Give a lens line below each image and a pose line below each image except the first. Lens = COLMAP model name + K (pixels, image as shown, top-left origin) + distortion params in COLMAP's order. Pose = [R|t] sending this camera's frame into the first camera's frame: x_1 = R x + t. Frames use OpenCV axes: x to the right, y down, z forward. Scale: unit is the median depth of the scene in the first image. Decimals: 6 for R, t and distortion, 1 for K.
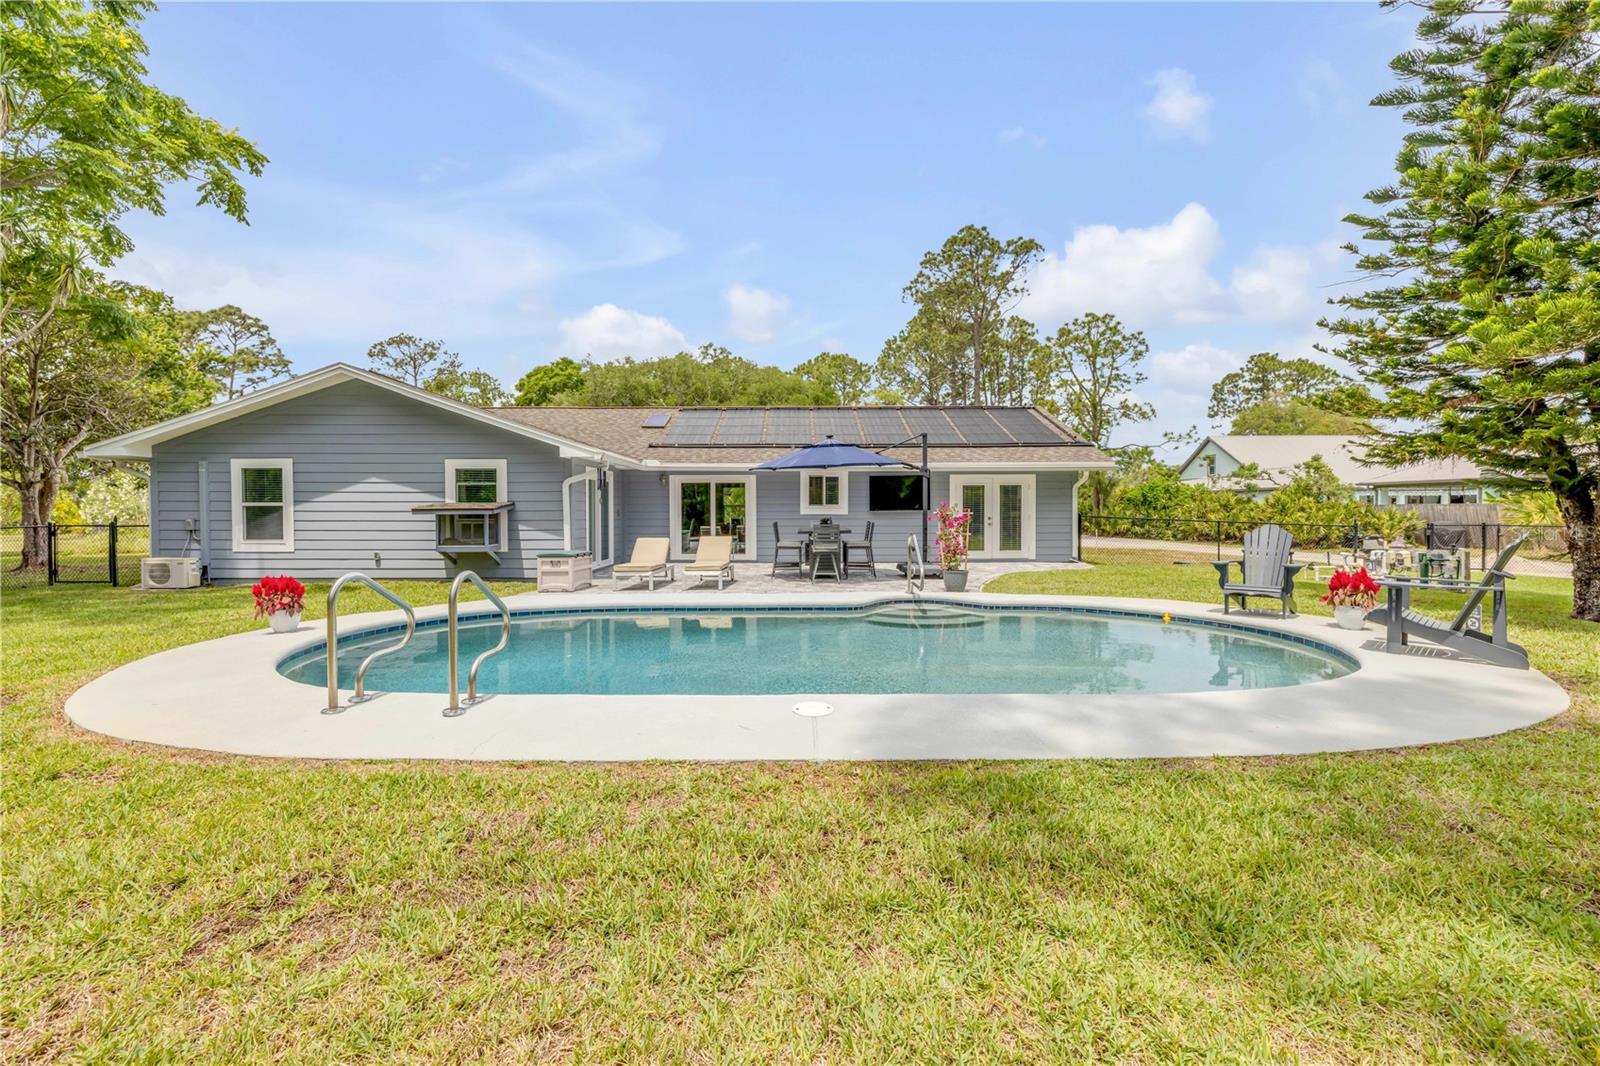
lens RADIAL K [[680.9, 0, 791.9], [0, 680.9, 526.1], [0, 0, 1]] dist [-0.001355, 0.000147]
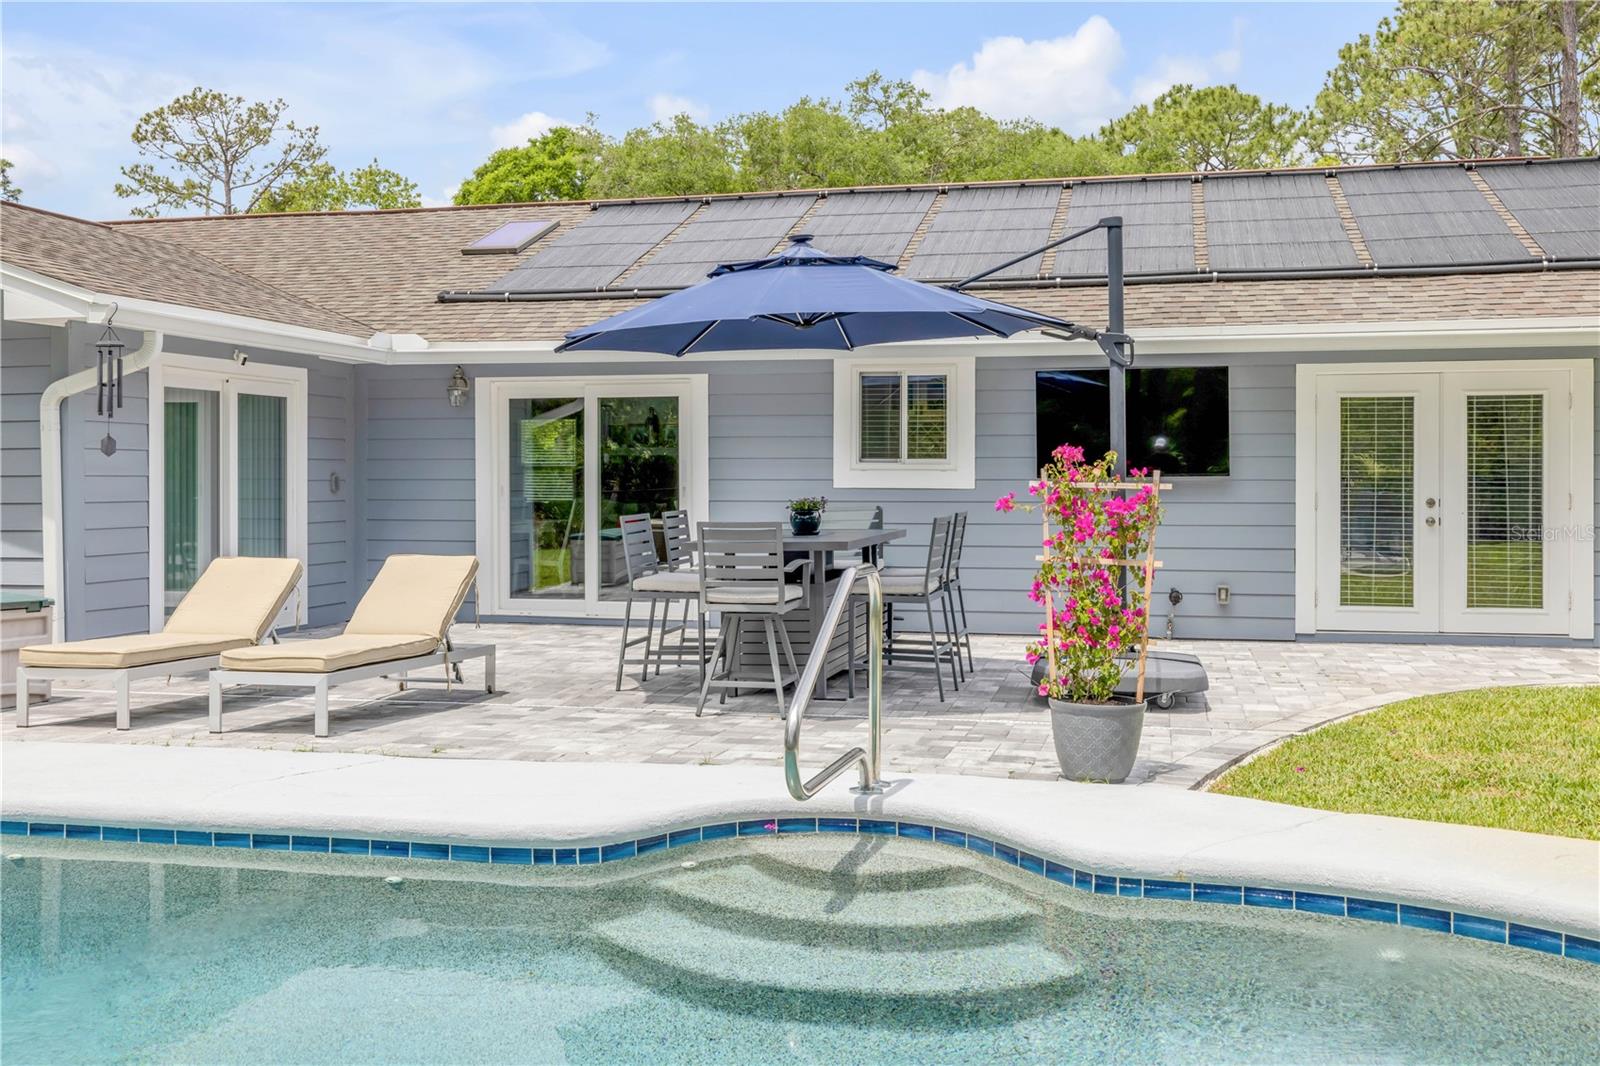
lens RADIAL K [[1562.0, 0, 795.6], [0, 1562.0, 487.1], [0, 0, 1]] dist [0.001800, 0.008977]
pose [[0.974026, 0.002713, -0.226420, 0.170255], [-0.006577, 0.999845, -0.016312, -0.005050], [0.226341, 0.017377, 0.973893, 0.240160]]
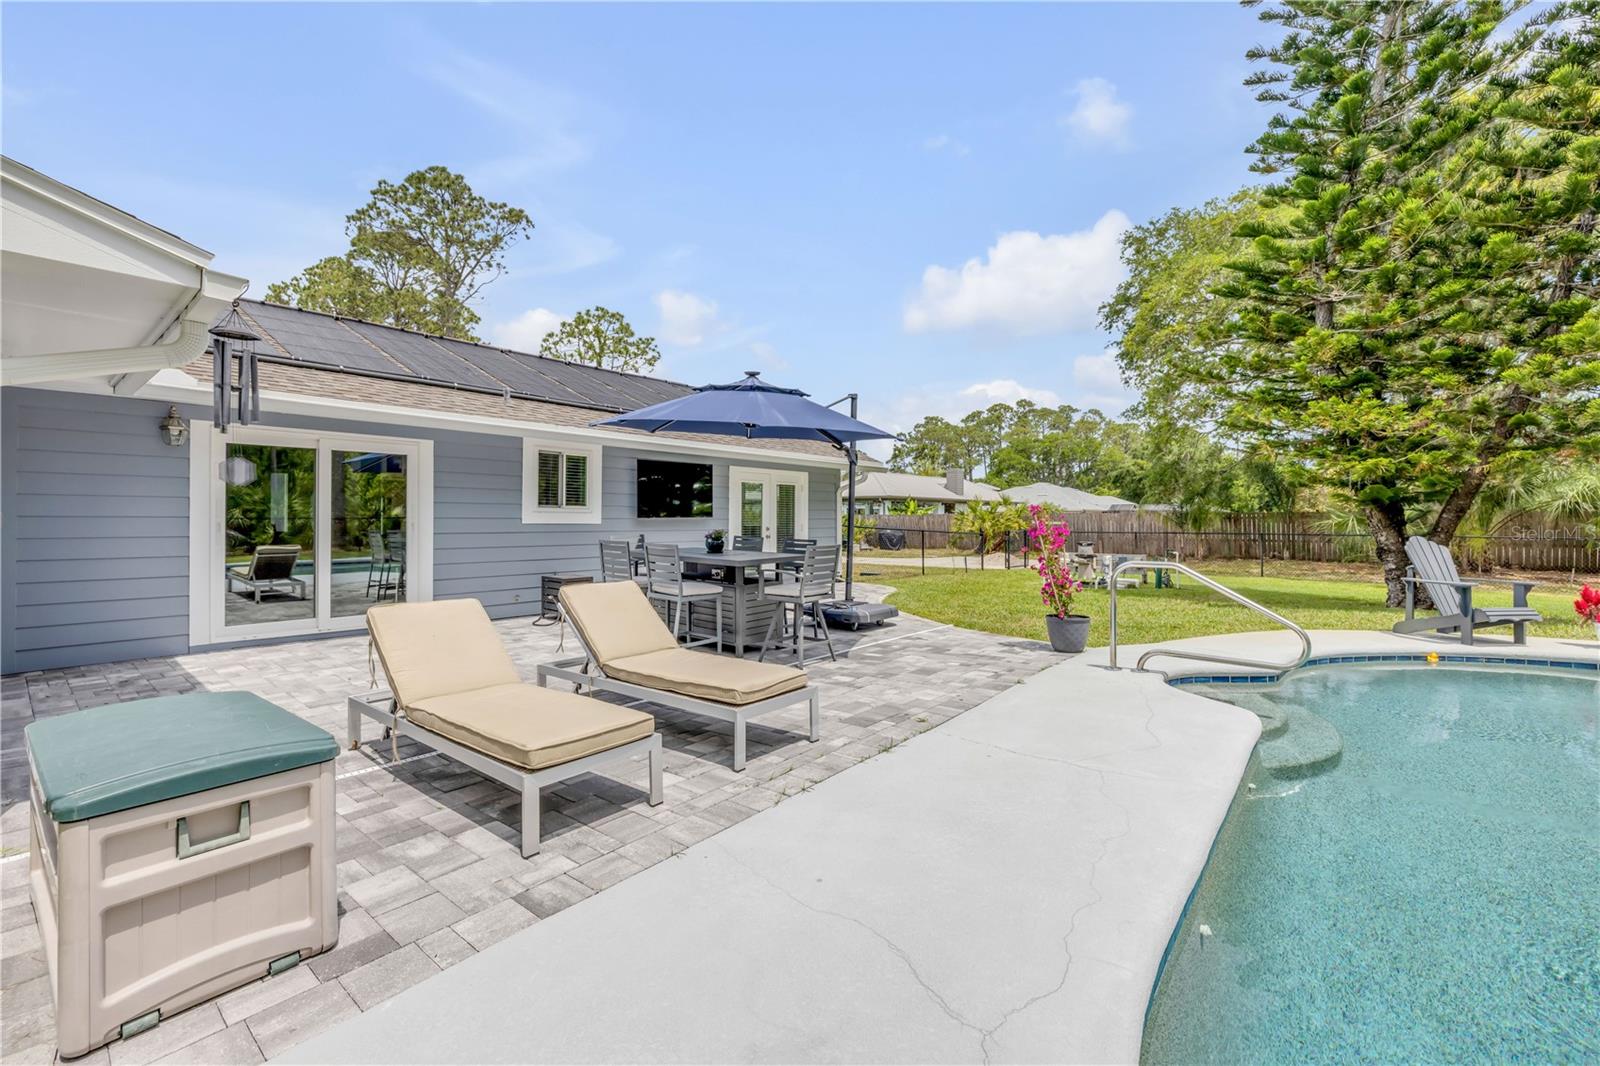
lens RADIAL K [[677.5, 0, 788.1], [0, 677.5, 518.8], [0, 0, 1]] dist [-0.003426, -0.000508]
pose [[0.649457, 0.004568, 0.760385, -0.249882], [0.012012, 0.999796, -0.016266, -0.010281], [-0.760304, 0.019698, 0.649269, 0.512164]]
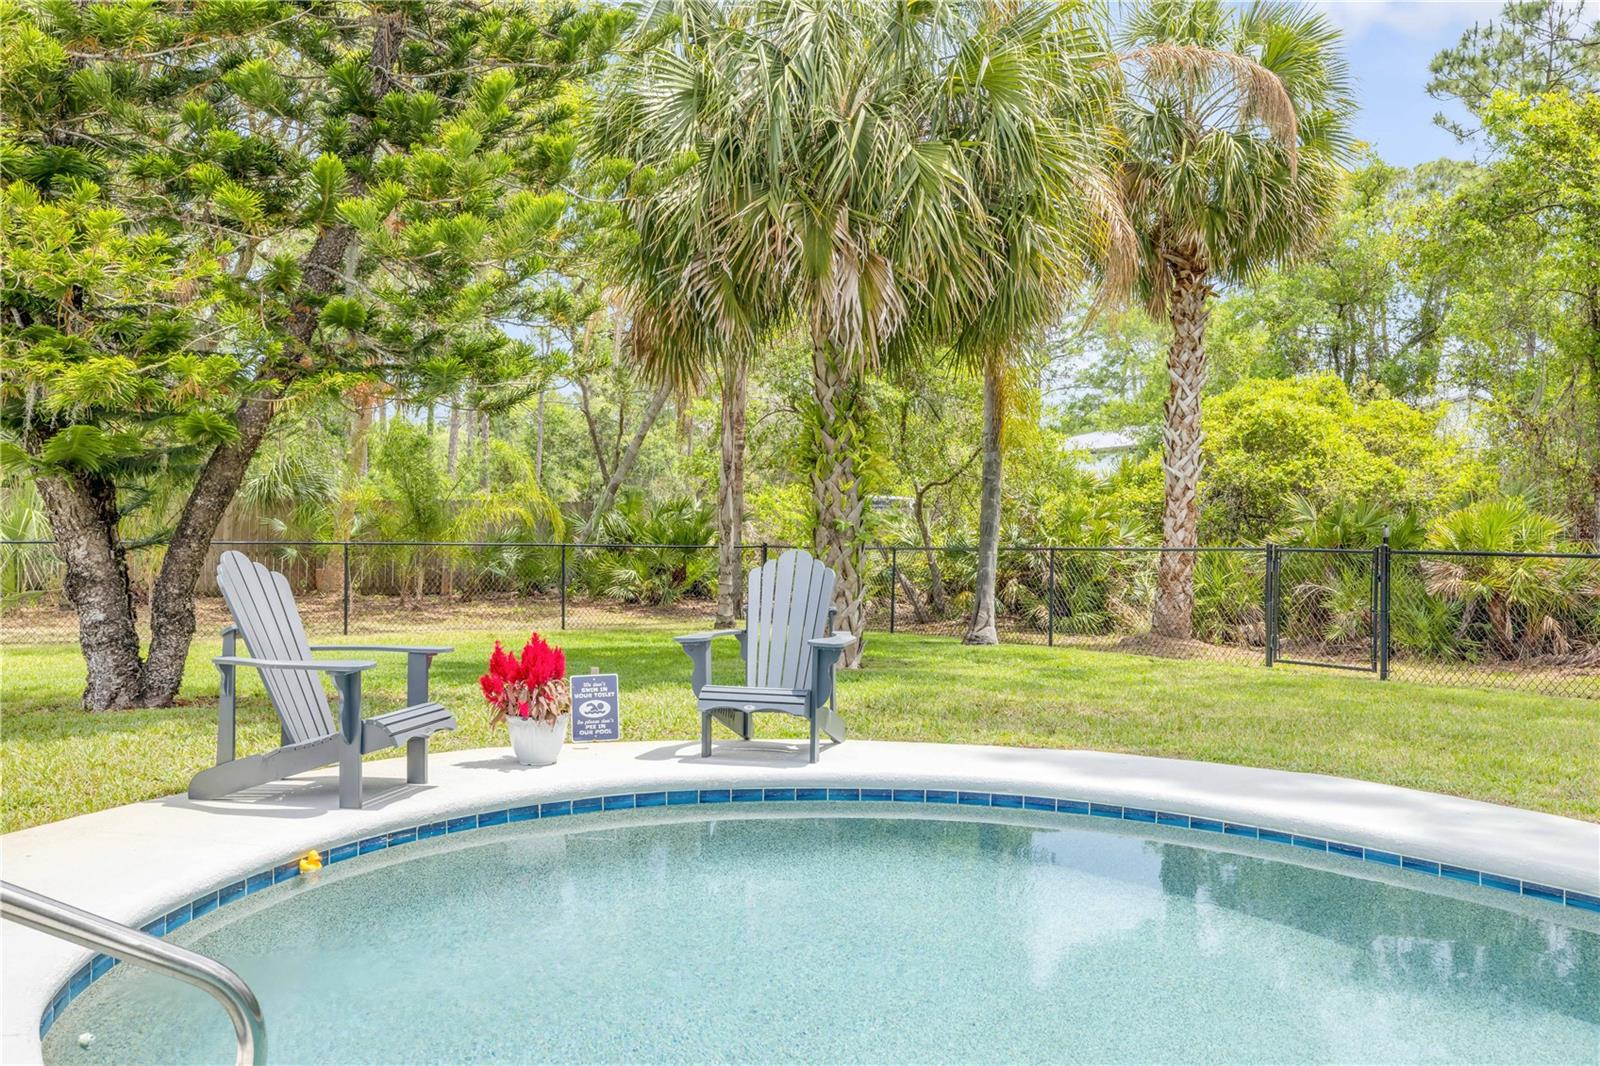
lens RADIAL K [[1396.7, 0, 788.9], [0, 1396.7, 527.1], [0, 0, 1]] dist [-0.001256, 0.000353]
pose [[-0.535401, -0.007742, 0.844562, -0.041758], [0.008279, 0.999862, 0.014413, -0.011581], [-0.844557, 0.014709, -0.535263, 0.559462]]
